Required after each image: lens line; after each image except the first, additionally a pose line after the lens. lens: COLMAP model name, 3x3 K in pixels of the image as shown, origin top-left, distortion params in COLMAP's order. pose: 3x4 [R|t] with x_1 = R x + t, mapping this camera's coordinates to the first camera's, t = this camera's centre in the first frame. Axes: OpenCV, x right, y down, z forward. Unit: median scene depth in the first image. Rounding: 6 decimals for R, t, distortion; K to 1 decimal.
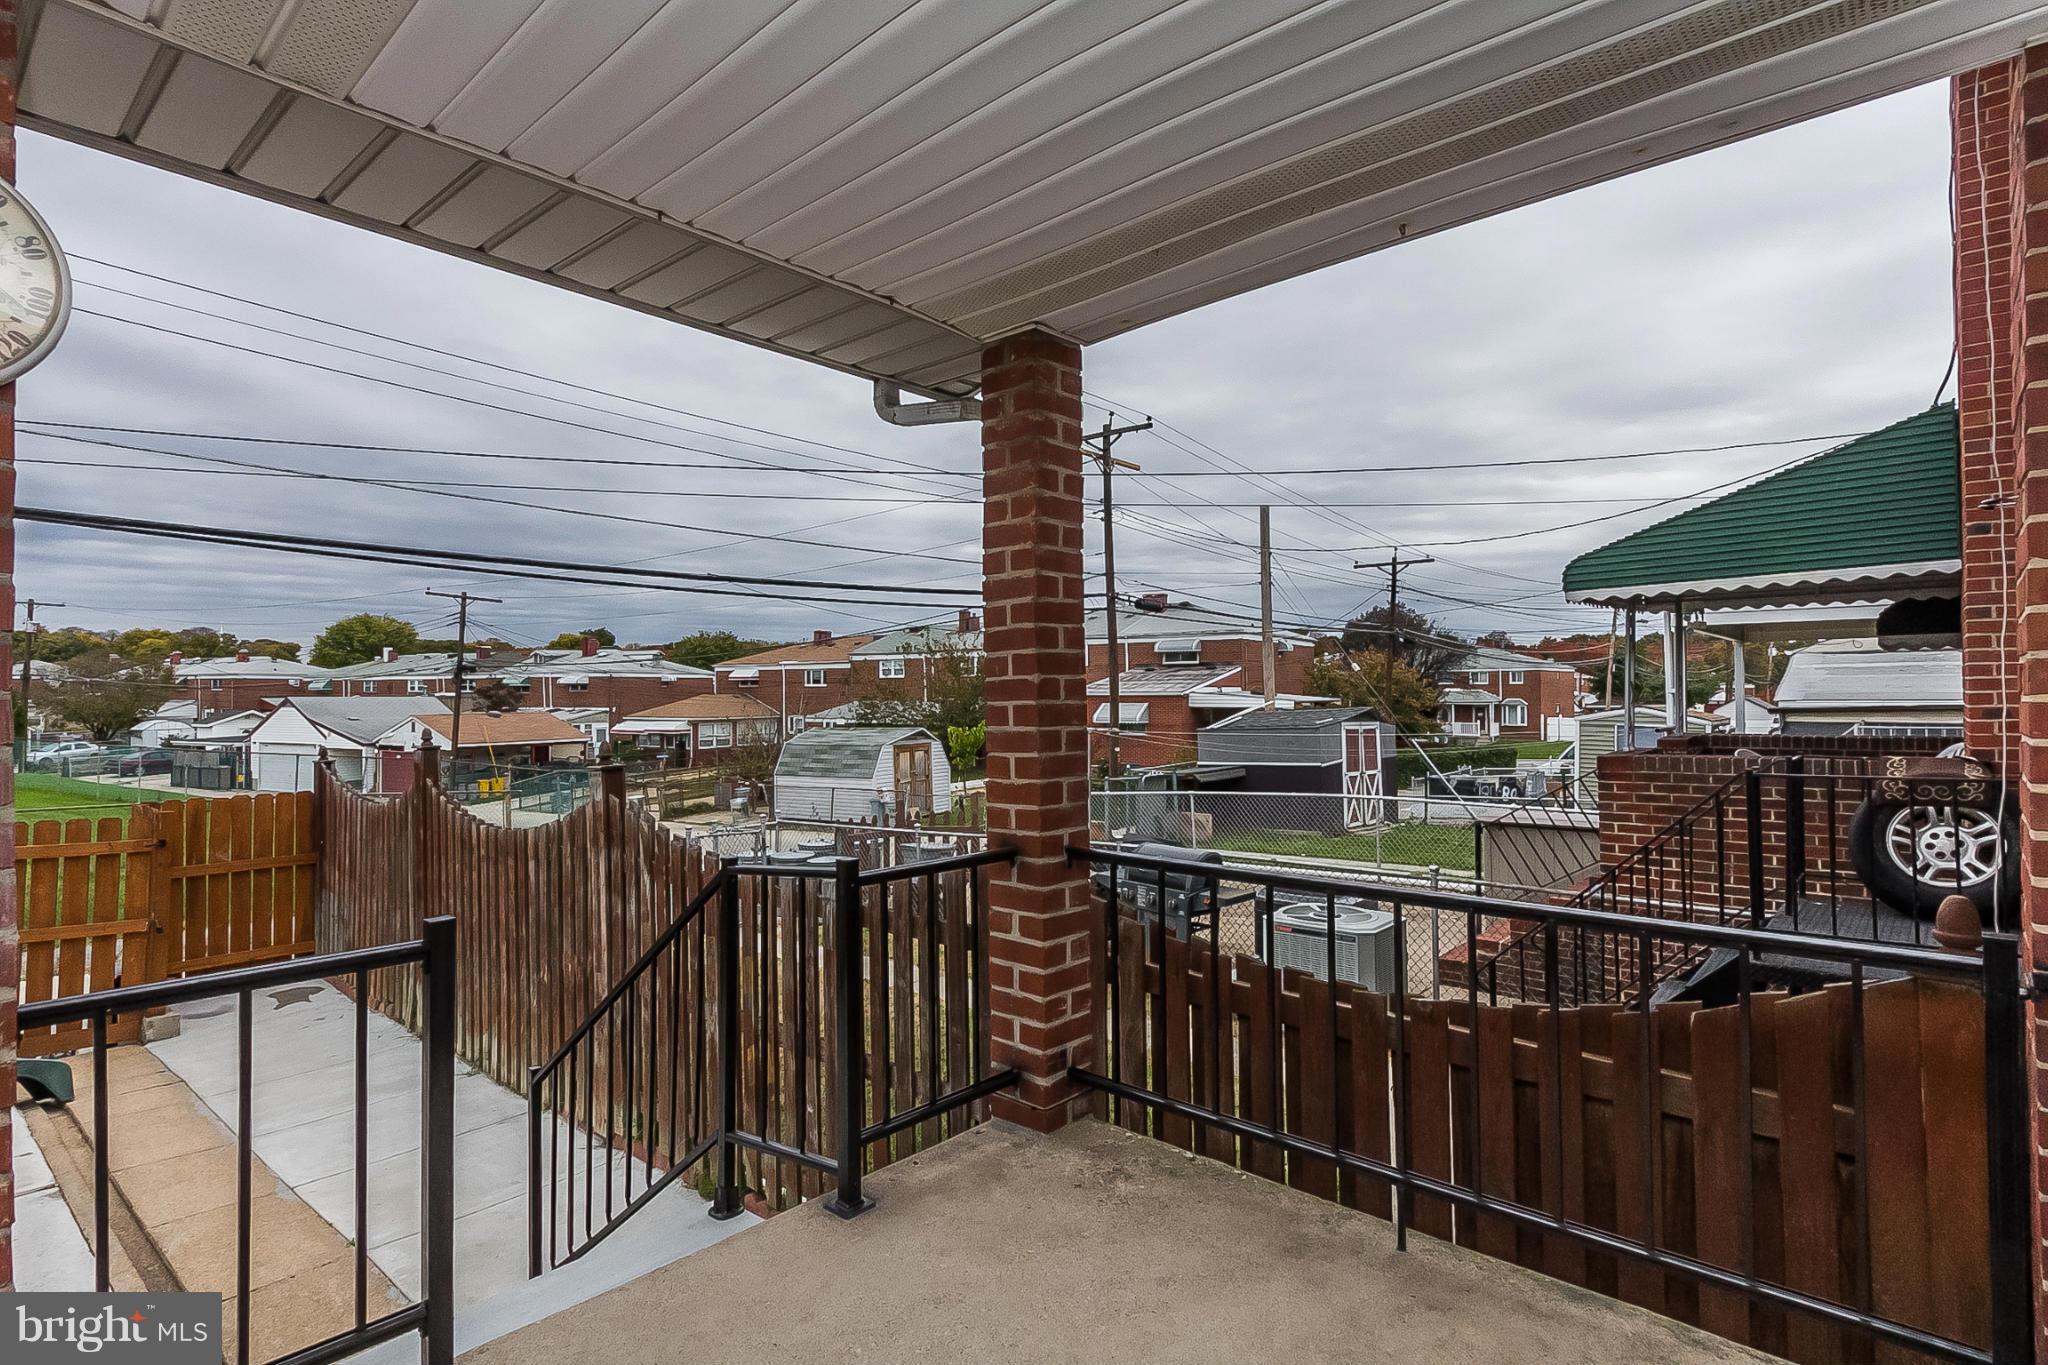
lens RADIAL K [[1053.4, 0, 1038.8], [0, 1053.4, 683.1], [0, 0, 1]] dist [0.014451, -0.002711]
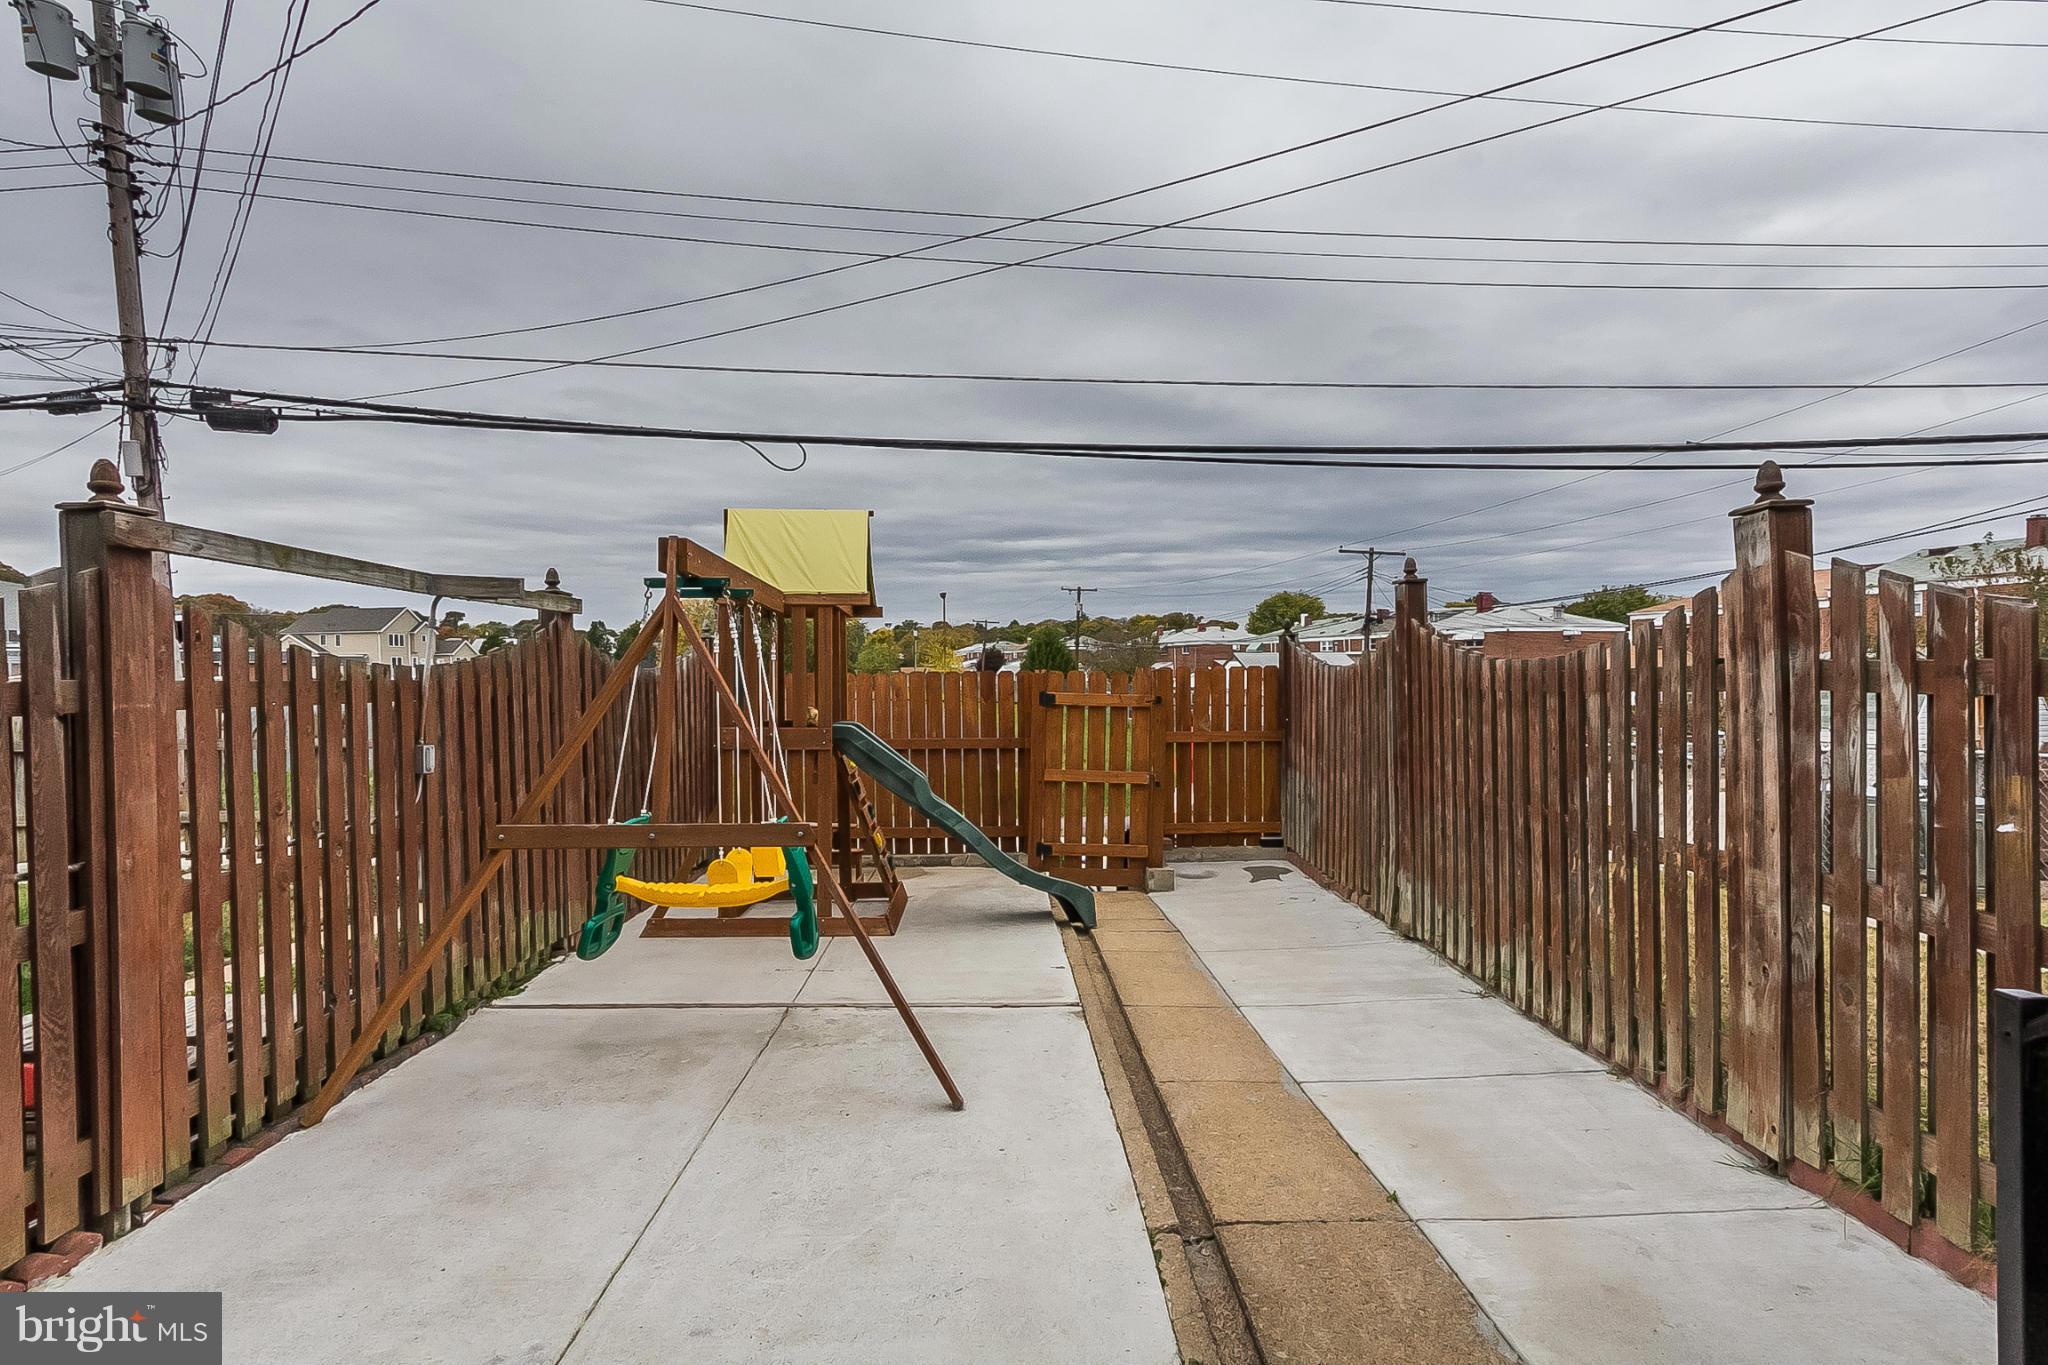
lens RADIAL K [[1002.2, 0, 1023.6], [0, 1002.2, 683.4], [0, 0, 1]] dist [0.005903, -0.000369]
pose [[0.684481, 0.006577, -0.729001, -0.220669], [0.009642, 0.999790, 0.018073, 0.120919], [0.728967, -0.019400, 0.684274, 0.257391]]
